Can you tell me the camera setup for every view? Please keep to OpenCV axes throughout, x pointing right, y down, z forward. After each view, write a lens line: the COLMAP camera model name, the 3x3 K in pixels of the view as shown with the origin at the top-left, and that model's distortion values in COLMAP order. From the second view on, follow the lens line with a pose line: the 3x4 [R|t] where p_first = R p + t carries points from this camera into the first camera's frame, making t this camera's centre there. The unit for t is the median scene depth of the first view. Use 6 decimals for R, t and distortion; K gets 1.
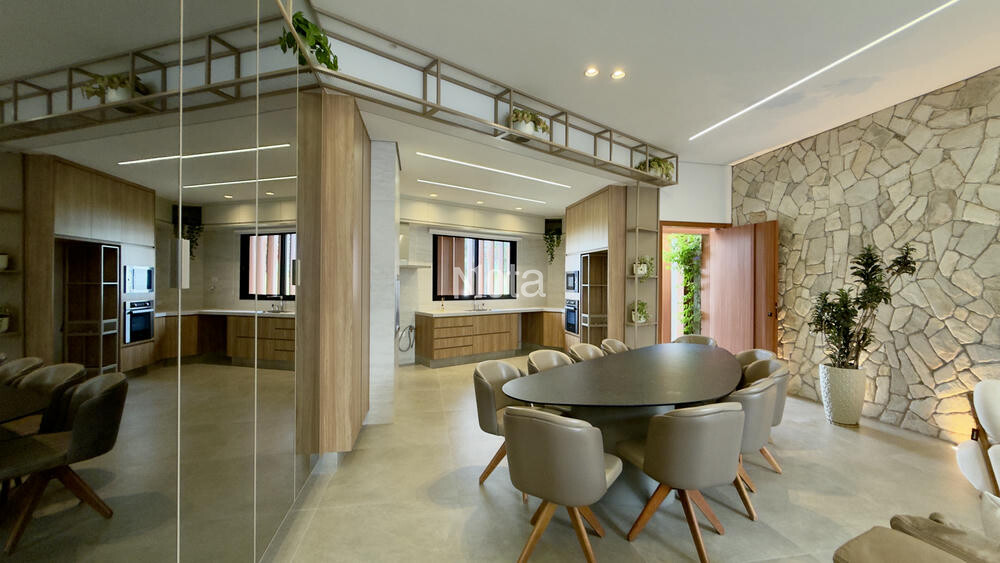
lens RADIAL K [[404.1, 0, 498.4], [0, 404.1, 280.6], [0, 0, 1]] dist [0.001964, -0.000912]
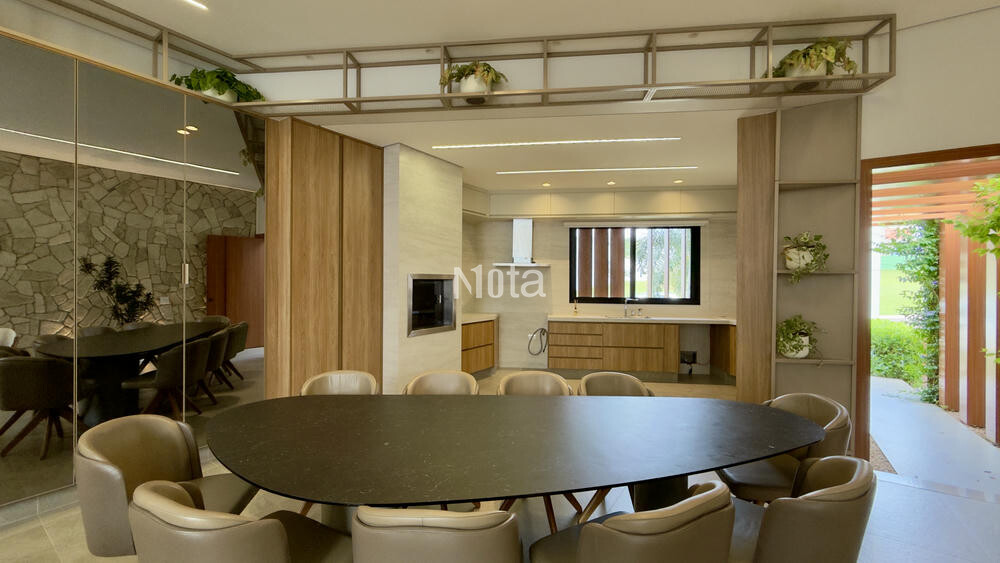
lens RADIAL K [[404.1, 0, 499.1], [0, 404.1, 282.0], [0, 0, 1]] dist [0.001964, -0.000912]
pose [[0.698519, 0.000909, -0.715591, 0.723537], [0.001778, 0.999994, 0.003006, 0.002970], [0.715589, -0.003373, 0.698514, 0.529212]]
